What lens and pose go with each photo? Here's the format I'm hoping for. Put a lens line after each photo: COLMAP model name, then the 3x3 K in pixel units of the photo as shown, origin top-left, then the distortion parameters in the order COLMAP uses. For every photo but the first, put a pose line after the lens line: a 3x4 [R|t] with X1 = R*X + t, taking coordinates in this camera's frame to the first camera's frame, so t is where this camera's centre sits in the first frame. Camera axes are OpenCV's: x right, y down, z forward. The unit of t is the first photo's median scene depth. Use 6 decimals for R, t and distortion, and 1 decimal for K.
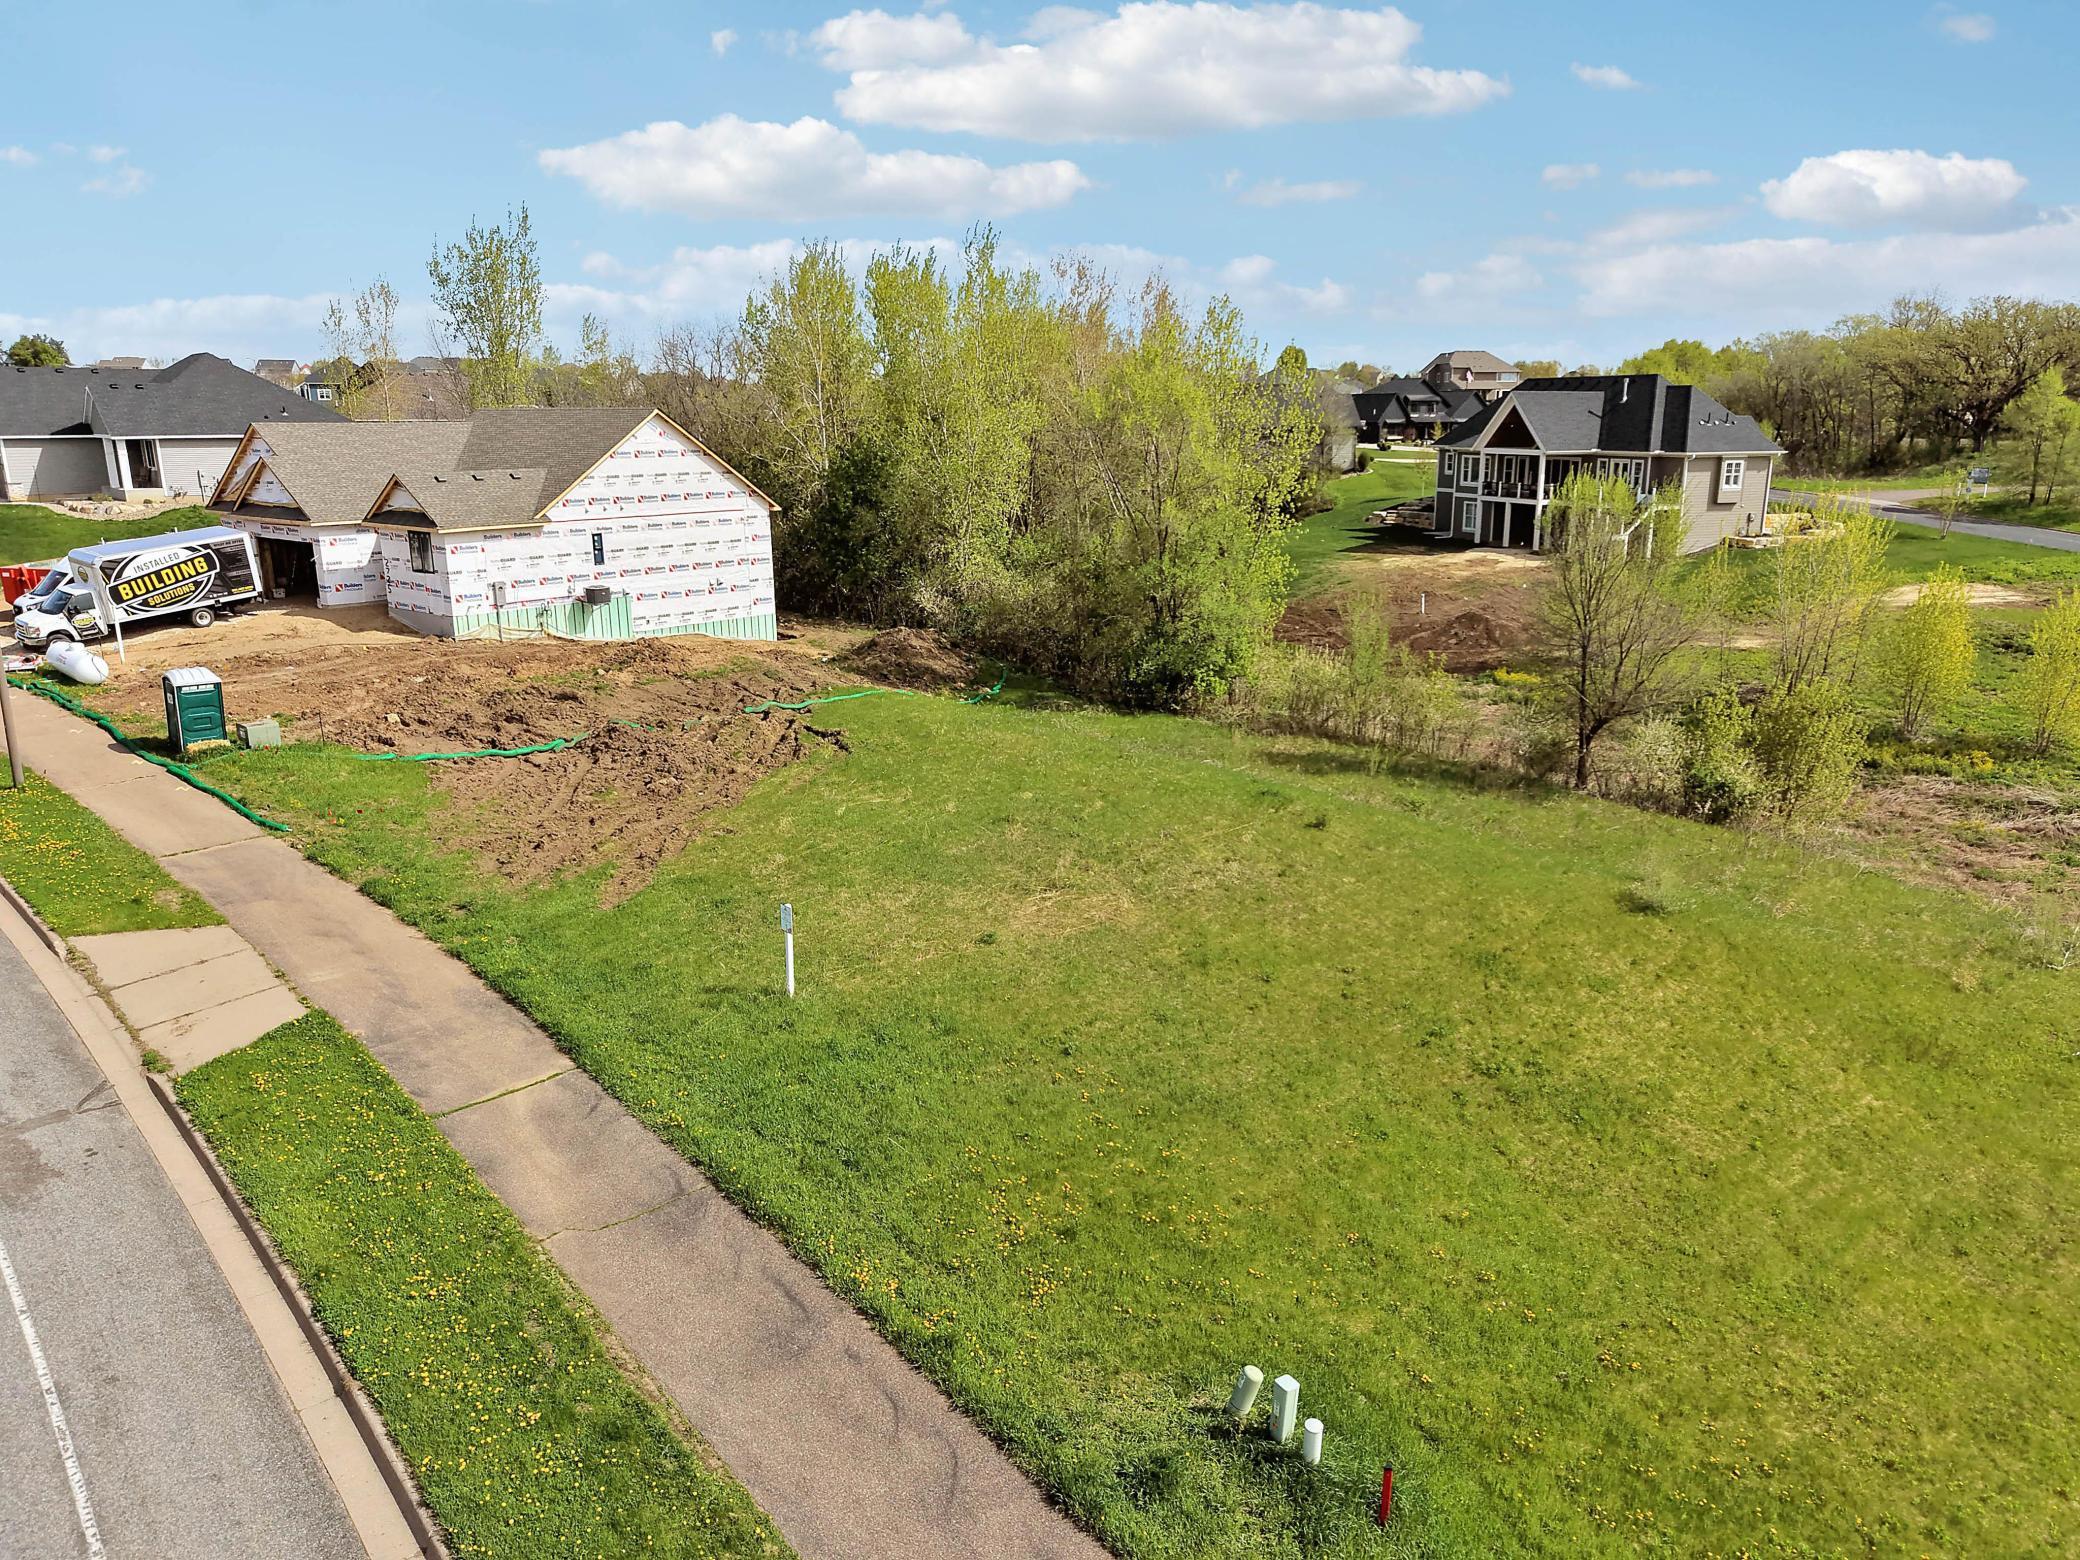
lens RADIAL K [[1362.4, 0, 1041.1], [0, 1362.4, 851.4], [0, 0, 1]] dist [0.023488, -0.027330]
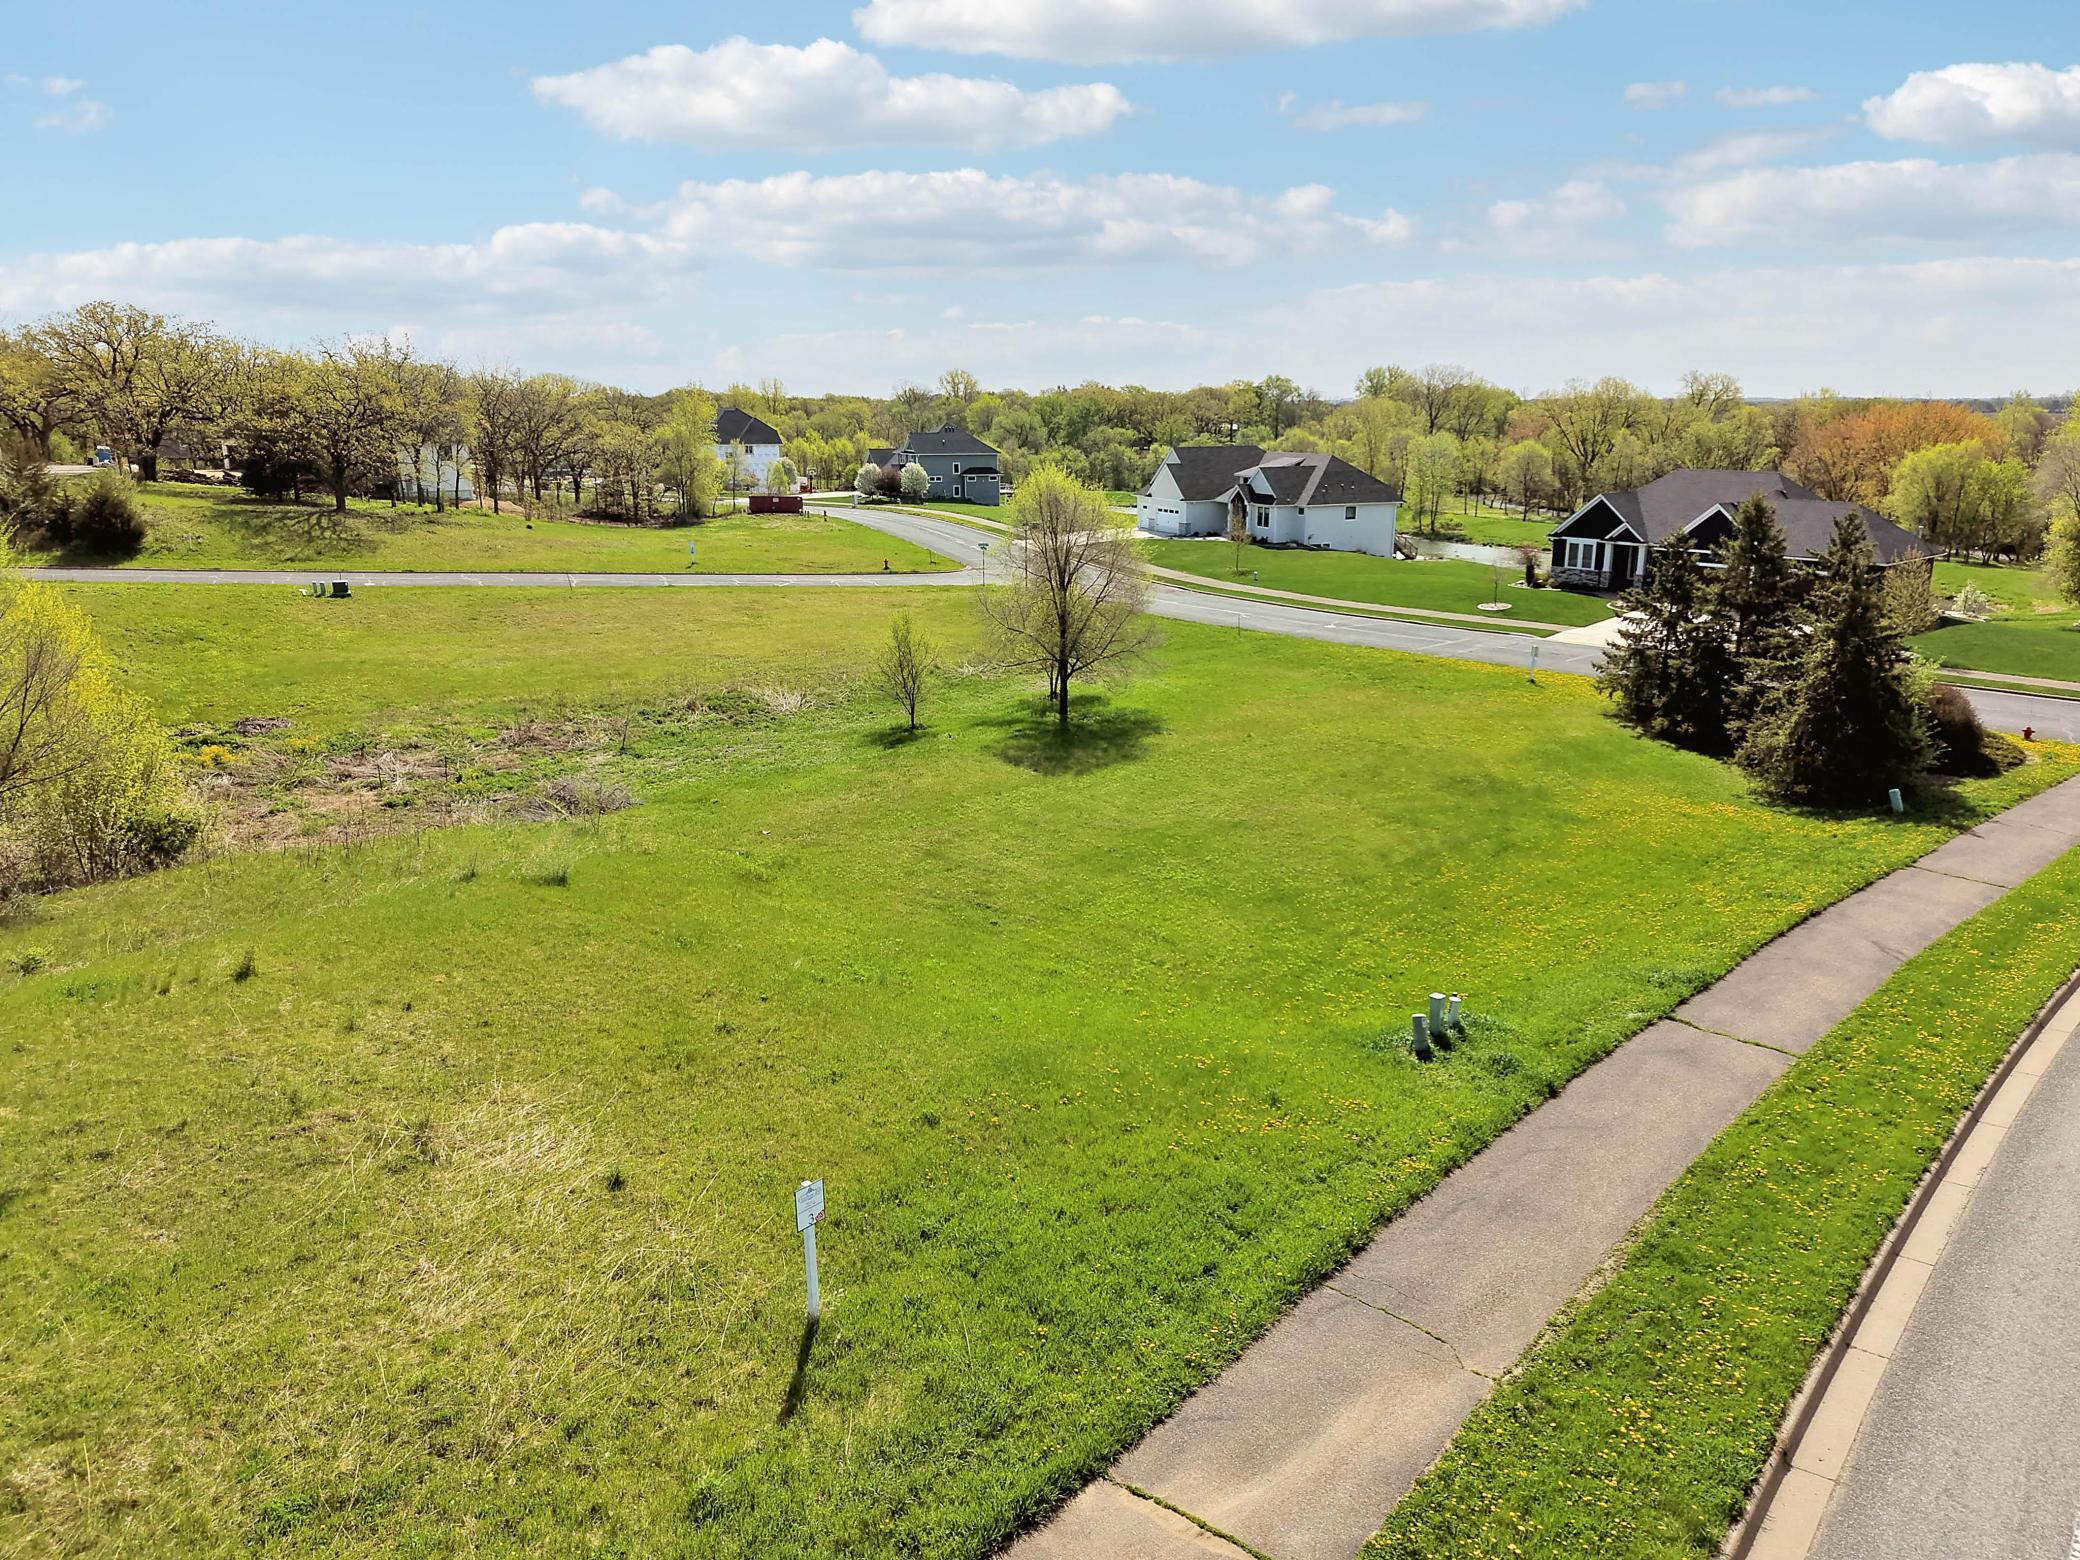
lens RADIAL K [[1408.8, 0, 1040.0], [0, 1408.8, 780.0], [0, 0, 1]] dist [0.086403, -0.117153]
pose [[-0.148374, -0.249491, 0.956943, -0.362511], [0.298211, 0.911322, 0.283835, -0.131536], [-0.942897, 0.327485, -0.060815, 0.401453]]
